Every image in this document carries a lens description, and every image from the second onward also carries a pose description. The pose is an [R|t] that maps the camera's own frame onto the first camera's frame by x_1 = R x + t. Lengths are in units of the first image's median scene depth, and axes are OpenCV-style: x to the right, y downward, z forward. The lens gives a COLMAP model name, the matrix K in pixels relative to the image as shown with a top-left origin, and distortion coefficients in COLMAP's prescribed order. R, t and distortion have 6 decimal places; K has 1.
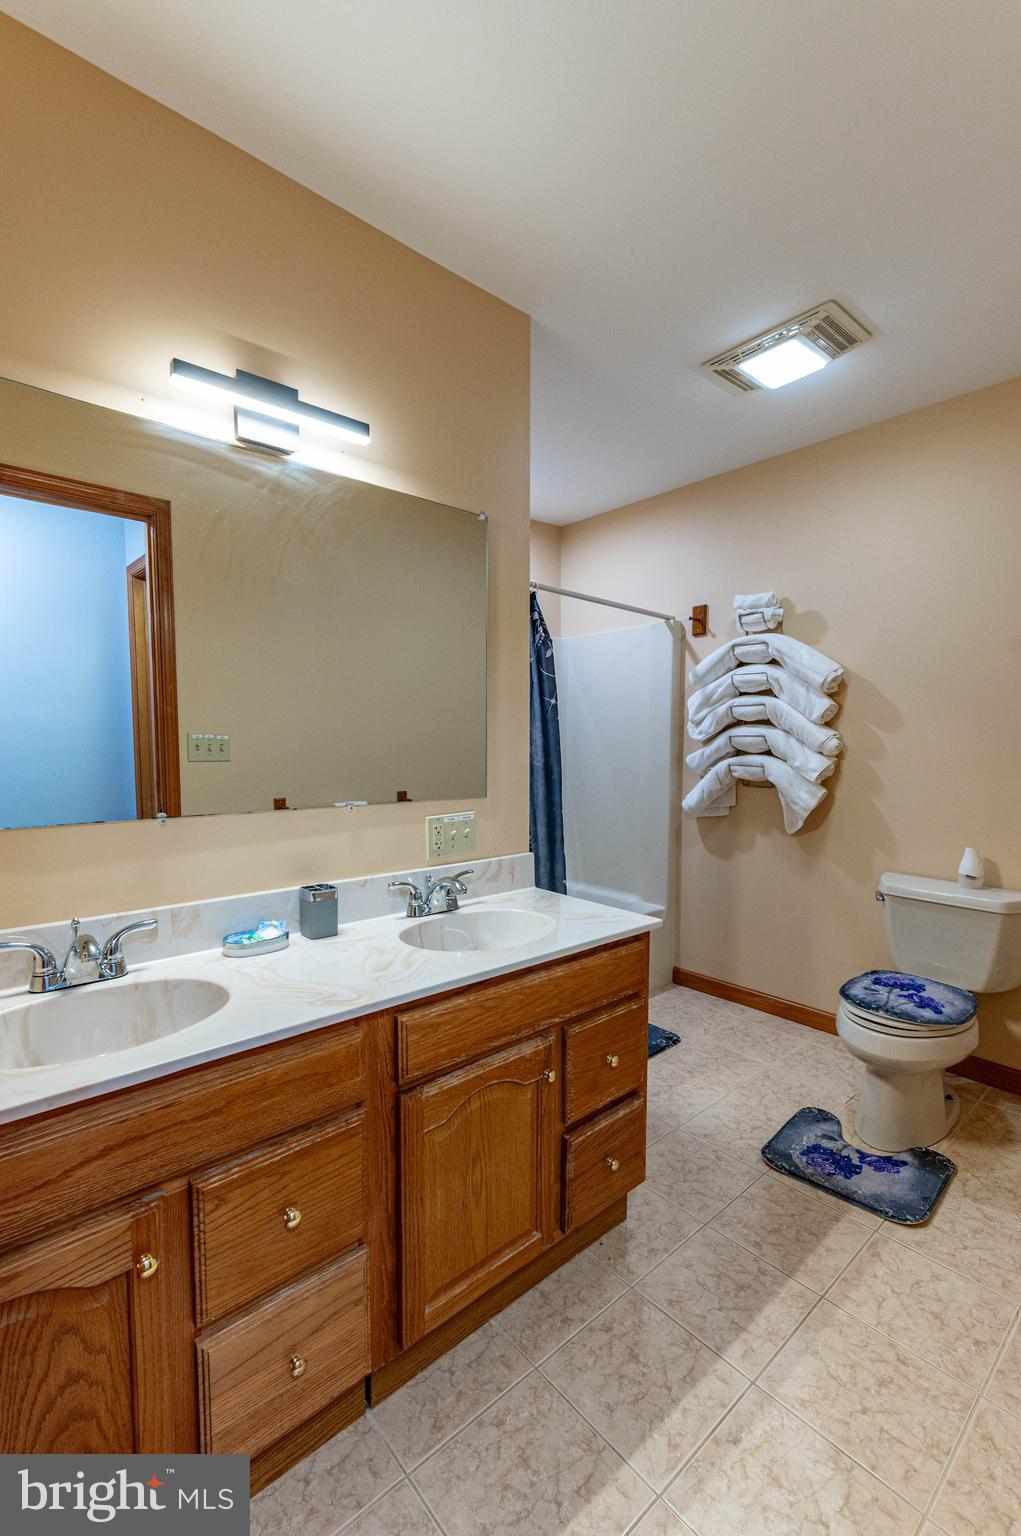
lens RADIAL K [[670.9, 0, 503.1], [0, 670.9, 784.0], [0, 0, 1]] dist [-0.002545, -0.000170]
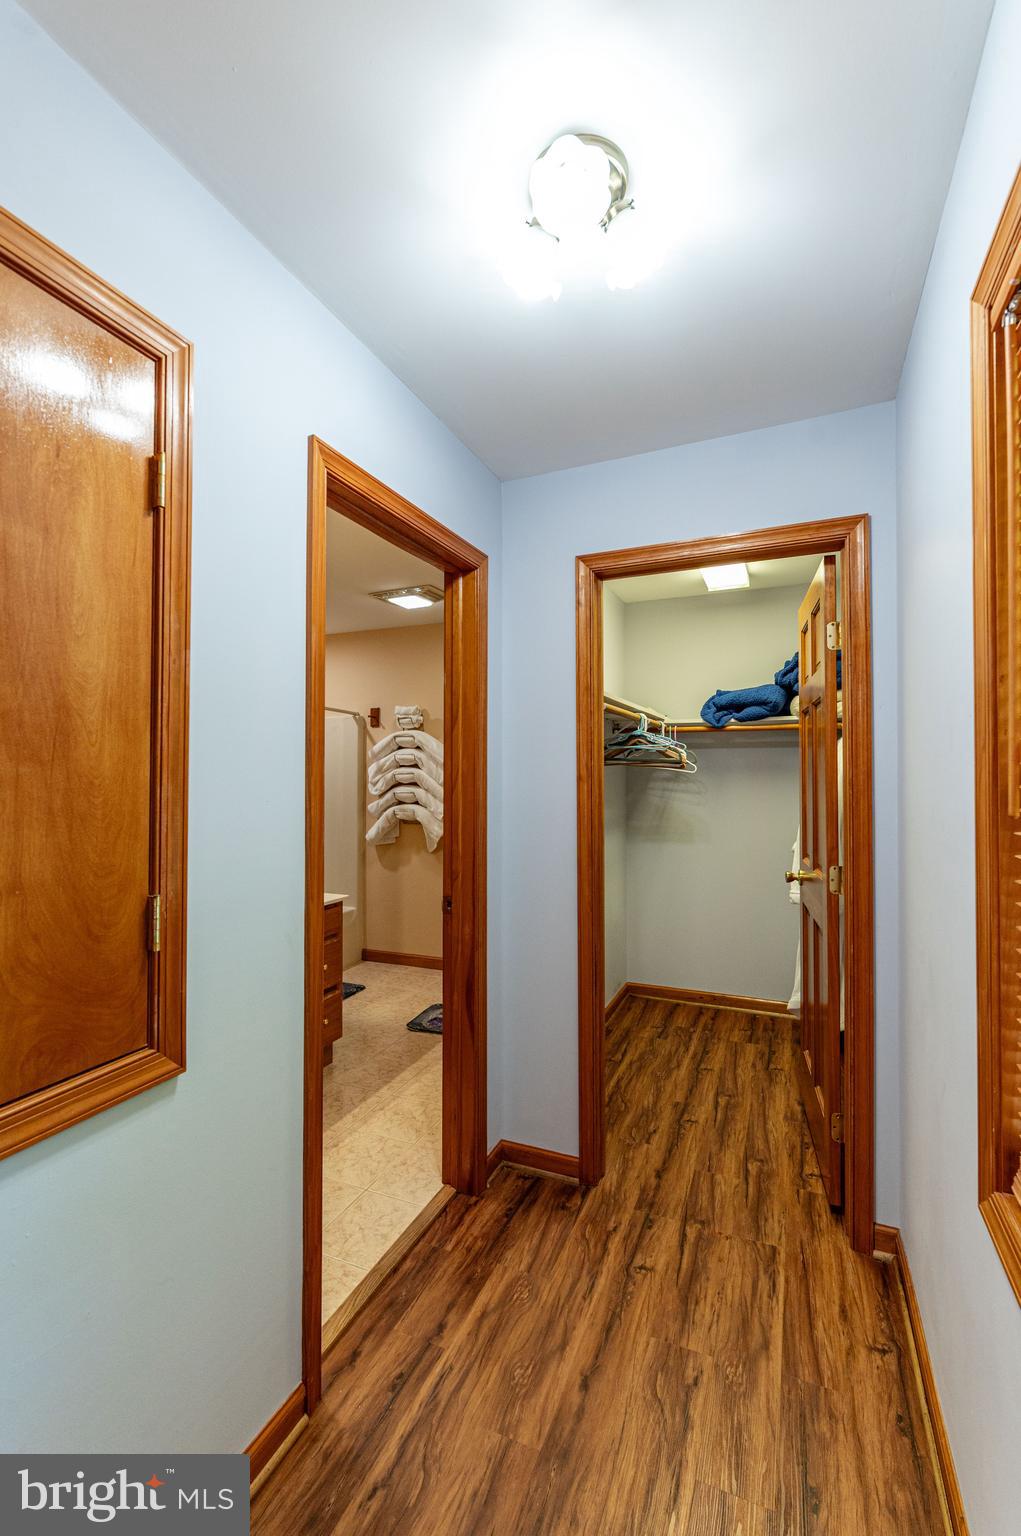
lens RADIAL K [[665.9, 0, 506.7], [0, 665.9, 765.5], [0, 0, 1]] dist [-0.001813, -0.000278]
pose [[0.901037, 0.004807, 0.433715, -0.107281], [0.032091, 0.996459, -0.077714, -0.004074], [-0.432553, 0.083942, 0.897692, -0.543338]]
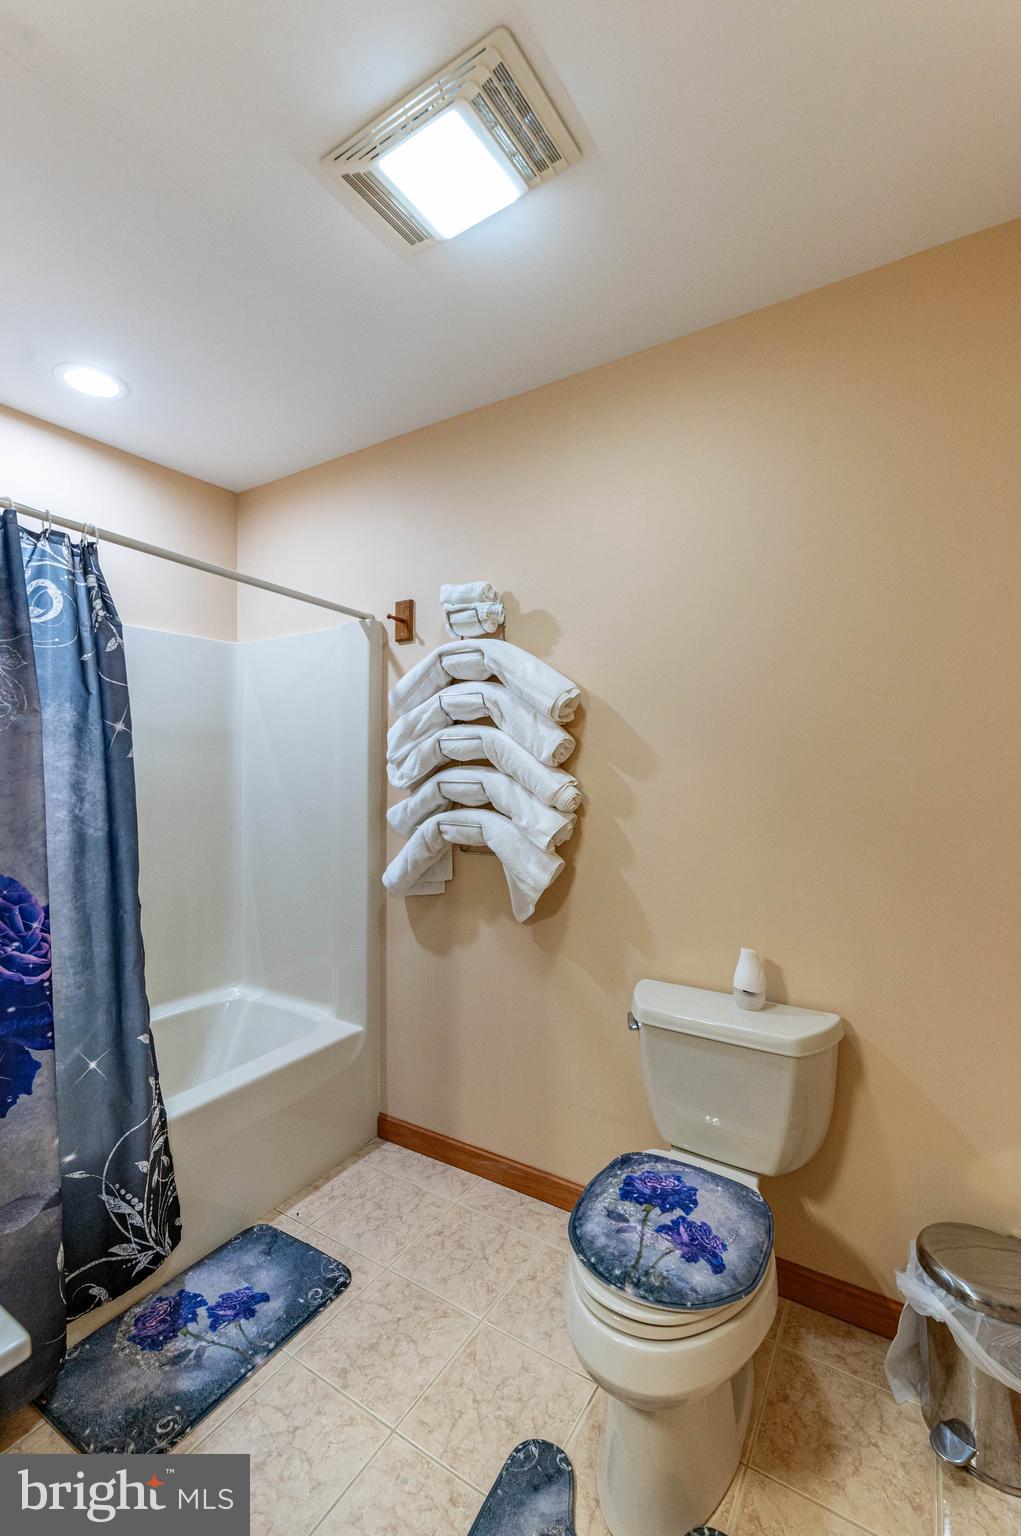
lens RADIAL K [[665.9, 0, 506.7], [0, 665.9, 765.5], [0, 0, 1]] dist [-0.001813, -0.000278]
pose [[0.958156, 0.003272, 0.286228, 0.209578], [0.018963, 0.997012, -0.074877, -0.035778], [-0.285618, 0.077172, 0.955231, 0.318798]]
